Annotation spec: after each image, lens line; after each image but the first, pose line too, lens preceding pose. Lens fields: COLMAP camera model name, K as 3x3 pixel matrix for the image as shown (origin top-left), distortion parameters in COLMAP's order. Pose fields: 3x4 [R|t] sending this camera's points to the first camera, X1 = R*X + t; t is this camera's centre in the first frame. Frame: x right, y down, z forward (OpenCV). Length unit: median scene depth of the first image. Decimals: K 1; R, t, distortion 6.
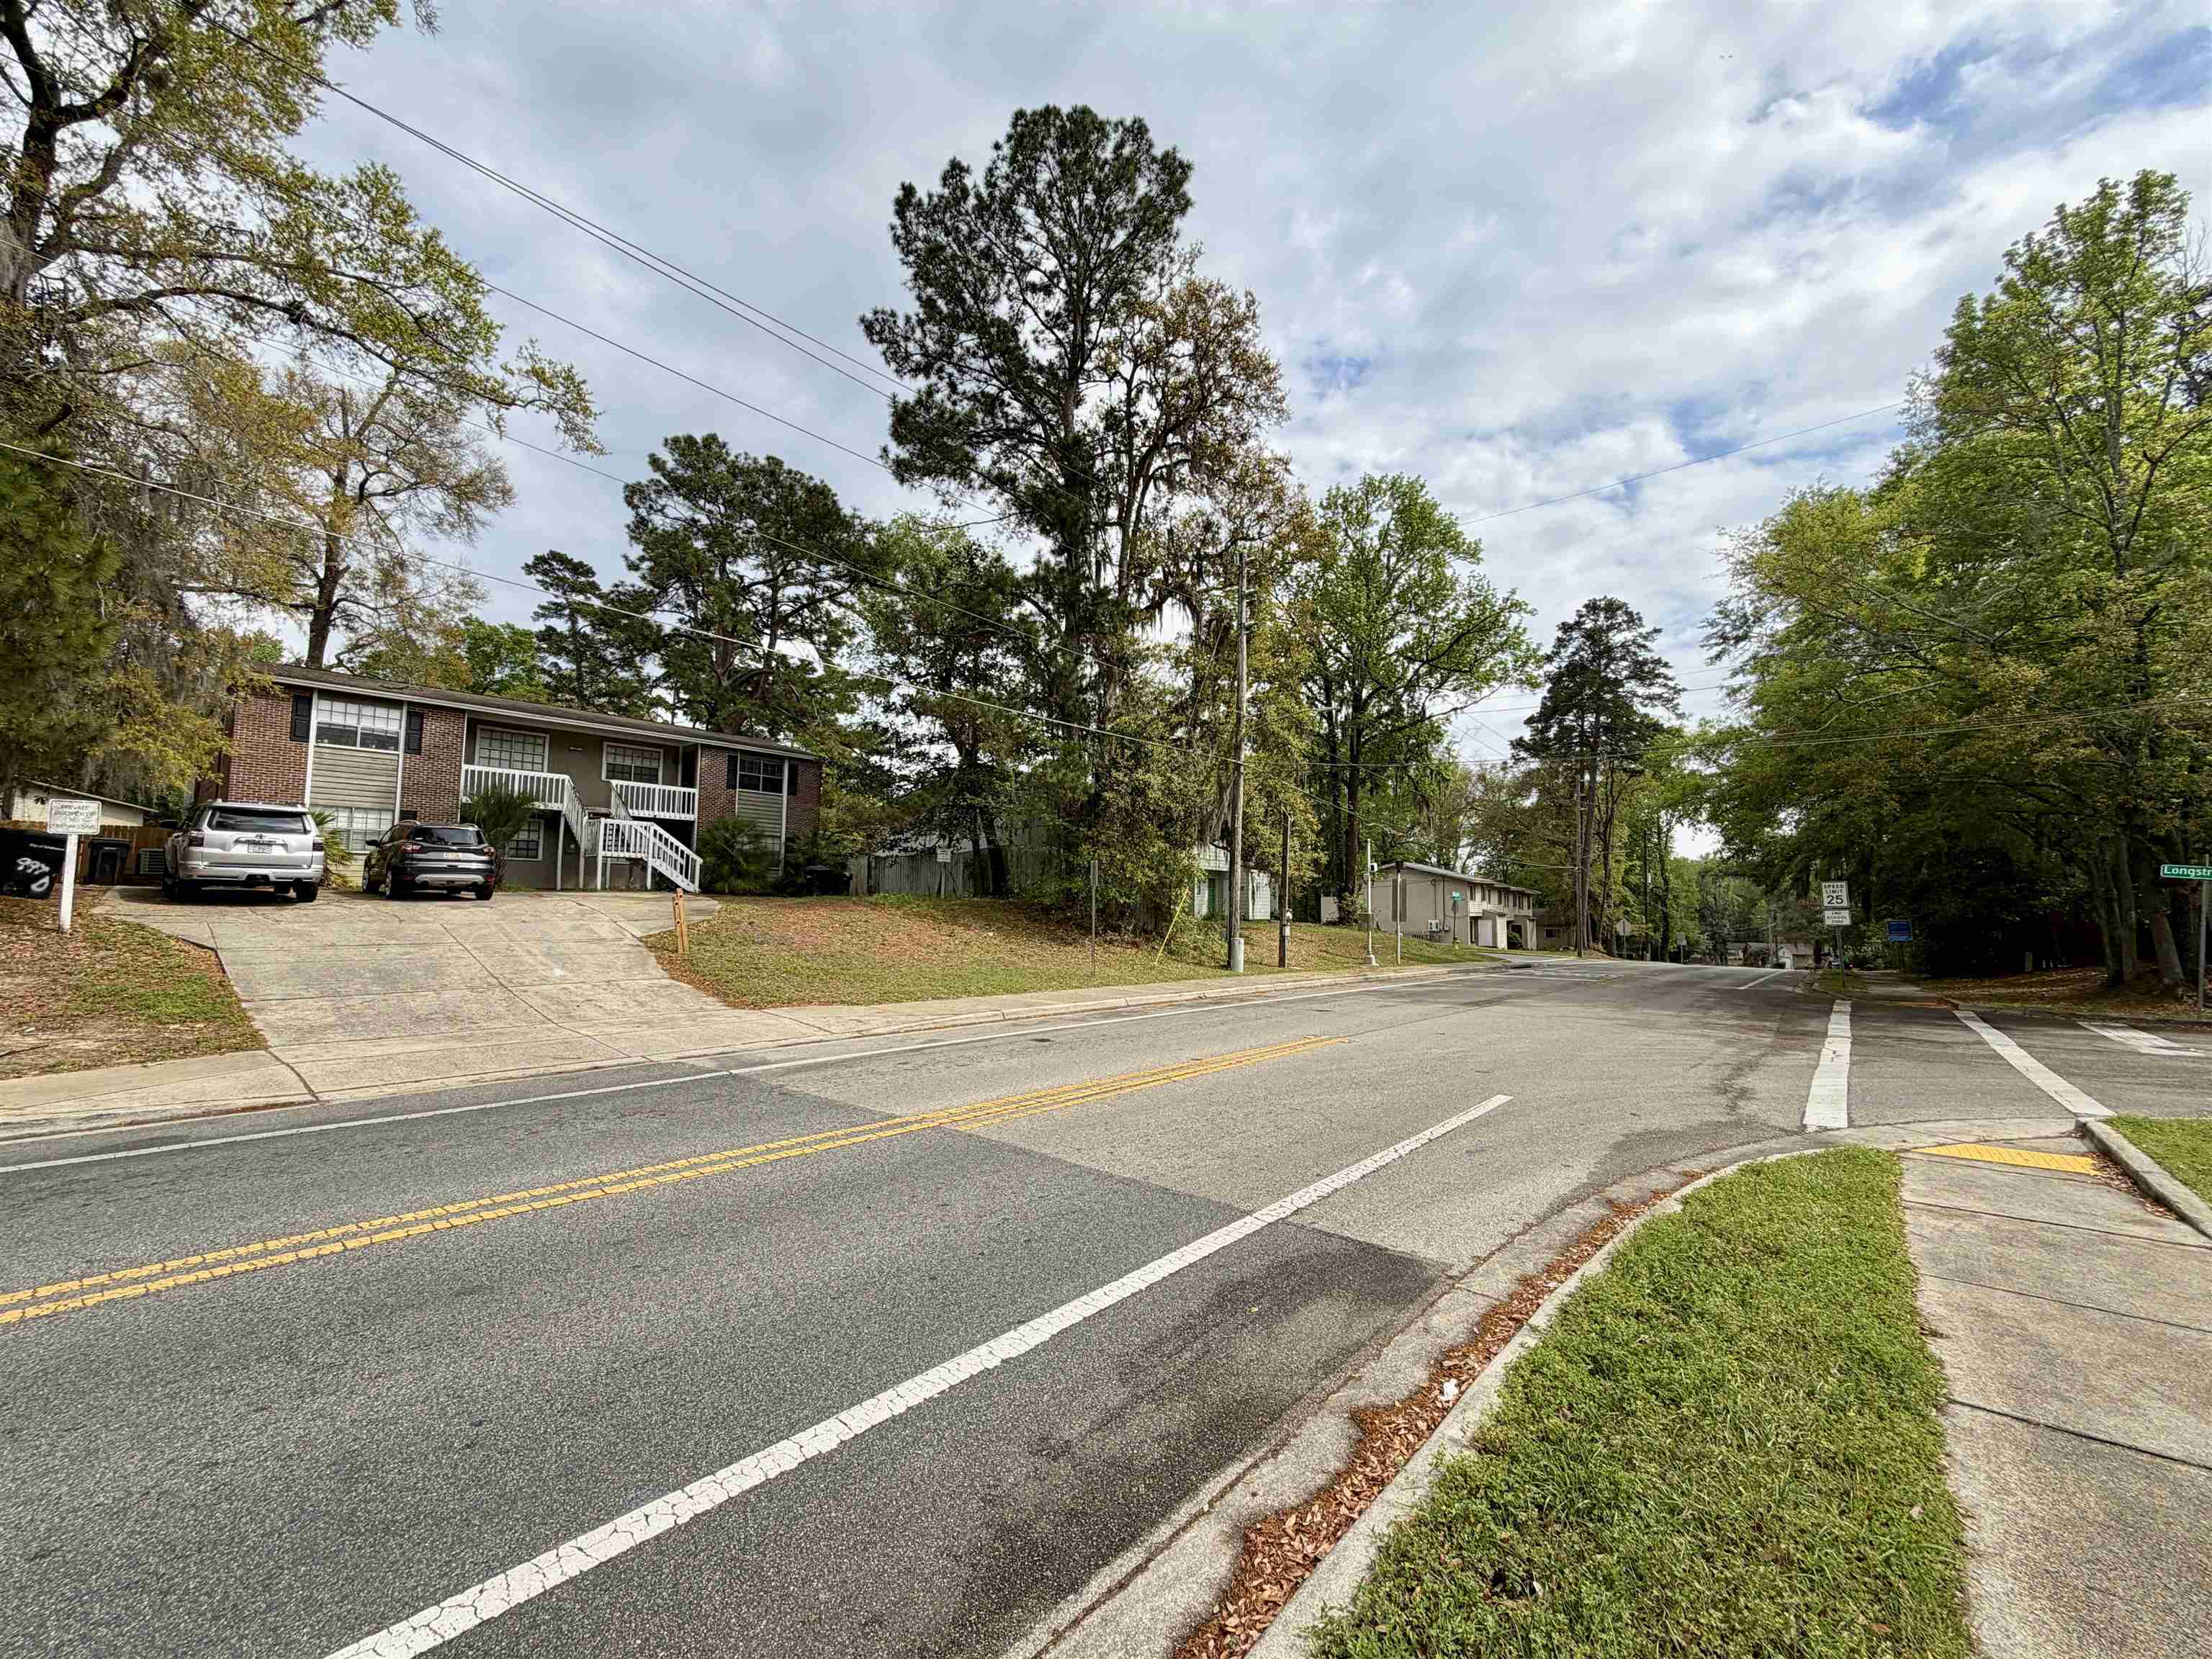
lens RADIAL K [[880.5, 0, 1103.3], [0, 880.5, 830.2], [0, 0, 1]] dist [0.001264, -0.000293]
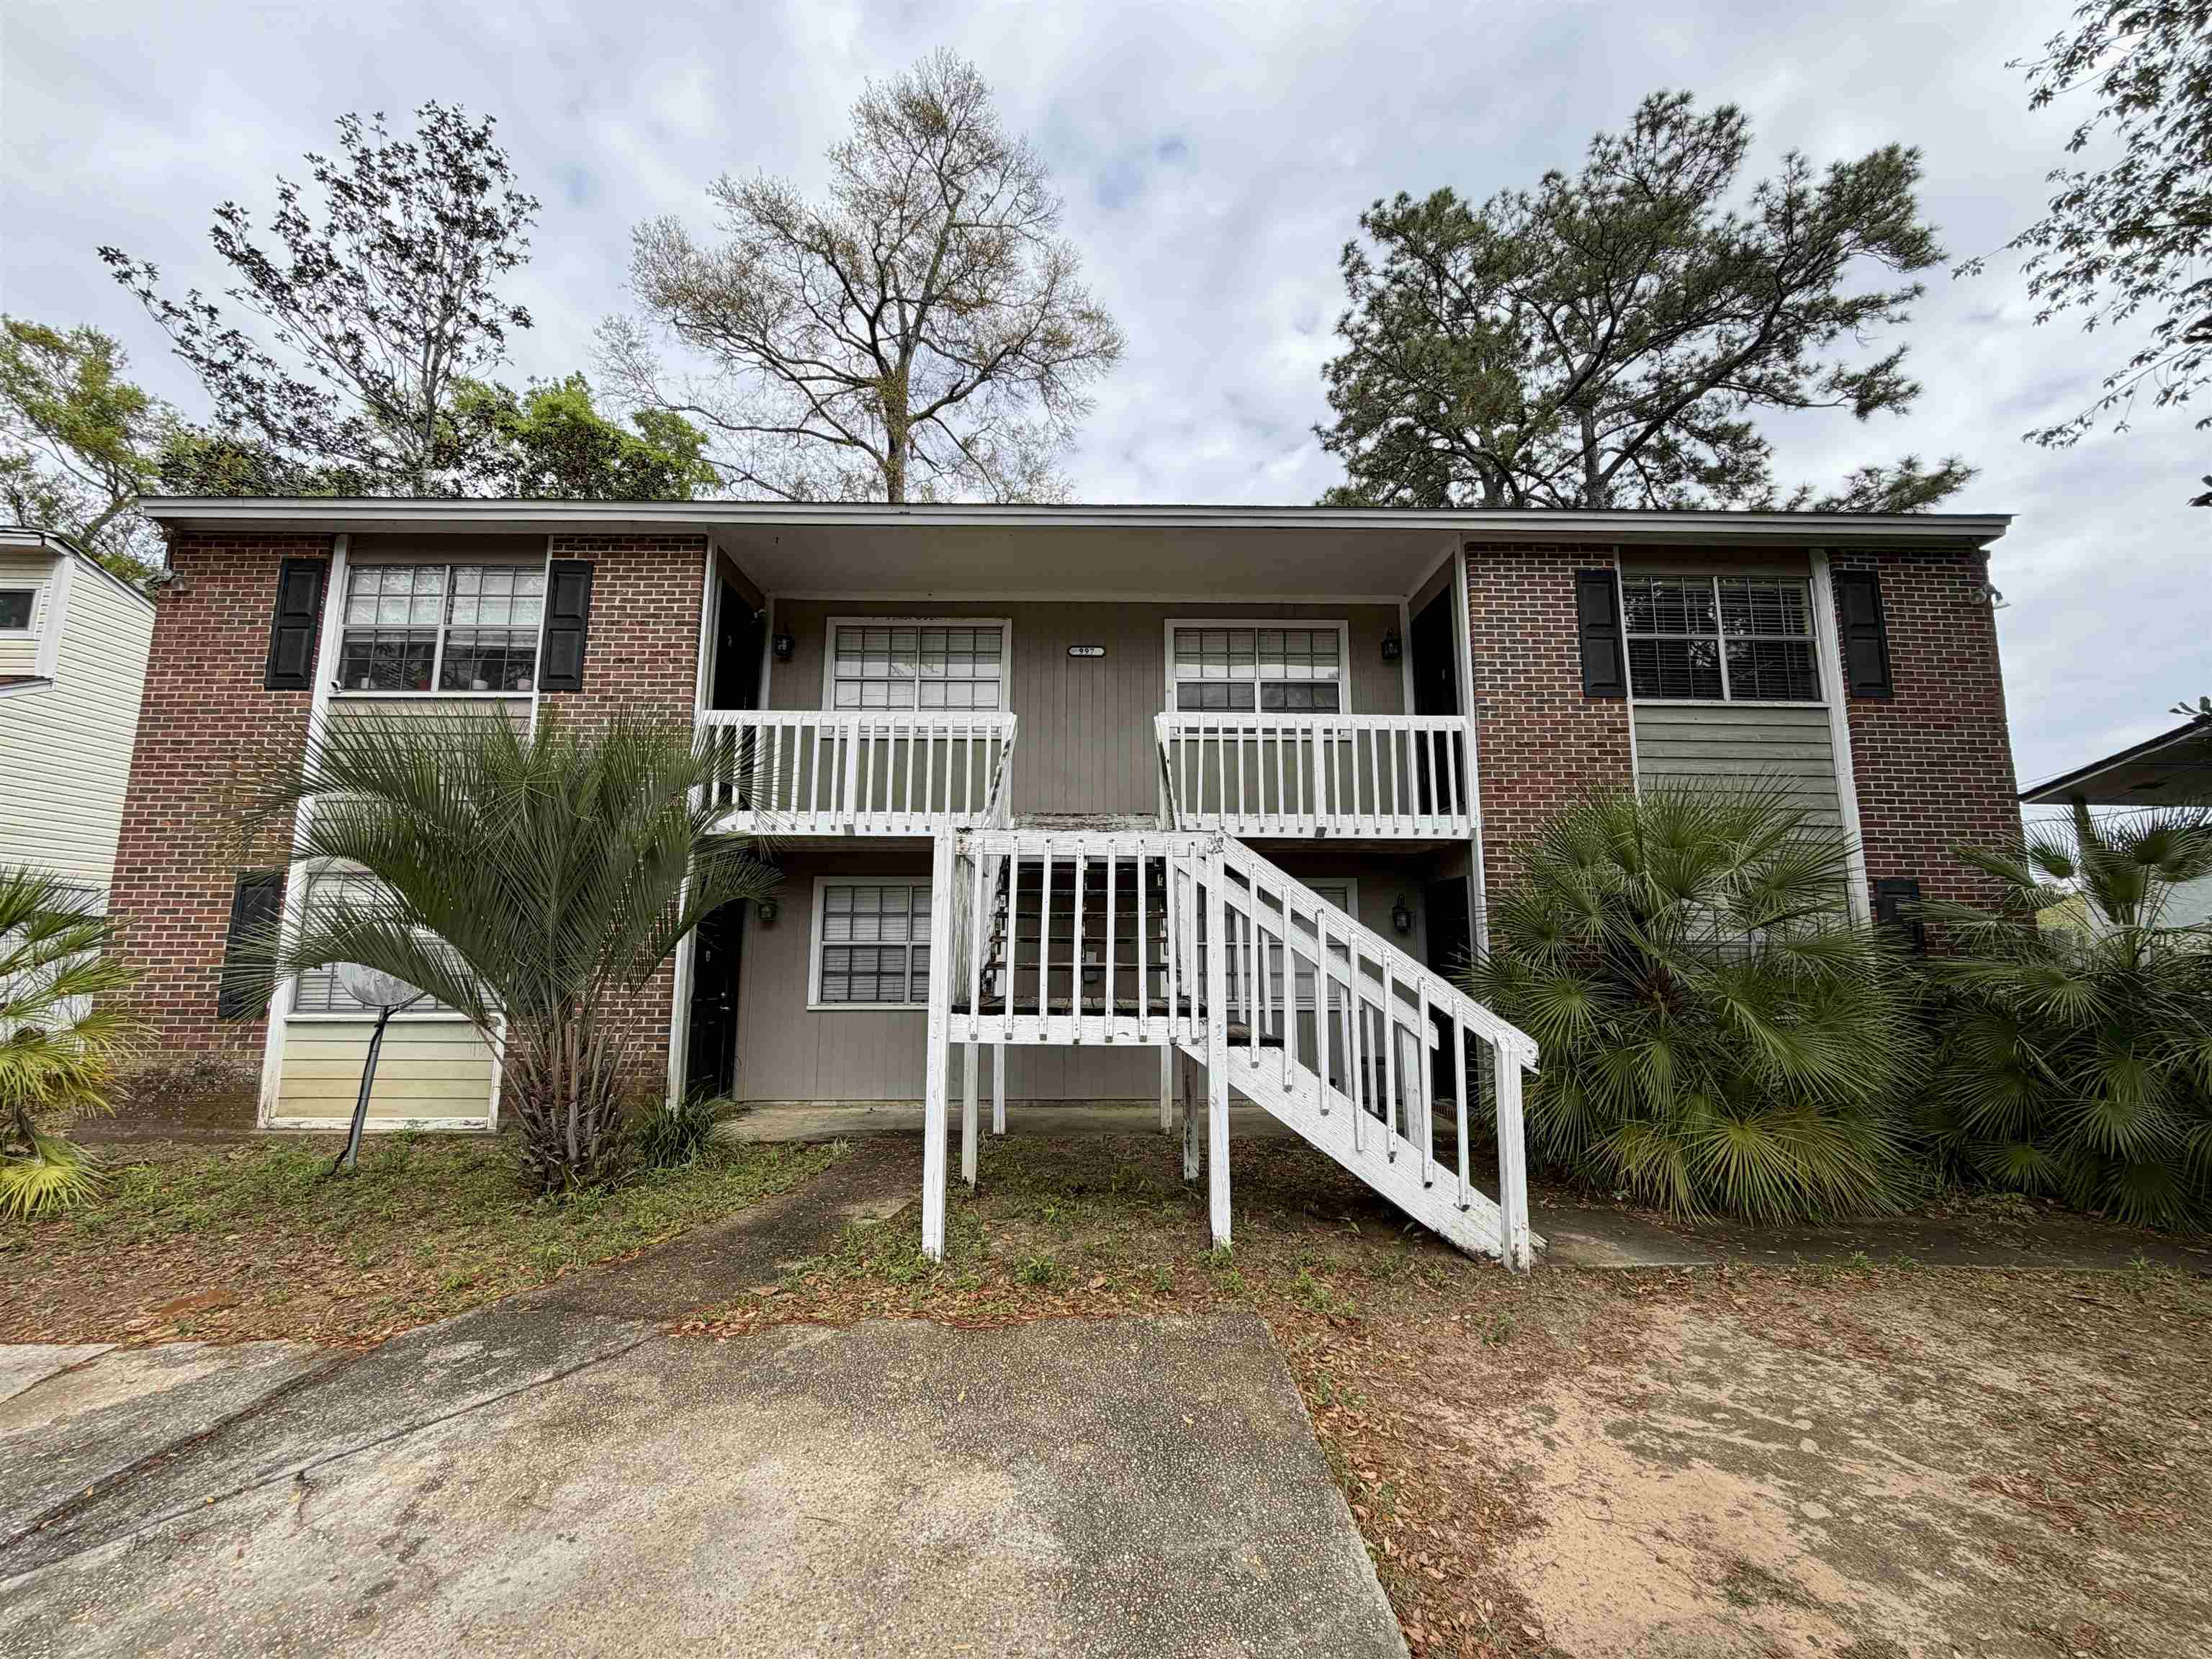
lens RADIAL K [[880.5, 0, 1103.3], [0, 880.5, 830.2], [0, 0, 1]] dist [0.001264, -0.000293]
pose [[0.658523, -0.121337, -0.742714, -0.424768], [0.065760, 0.992419, -0.103826, 0.007603], [0.749682, 0.019531, 0.661510, 0.925312]]
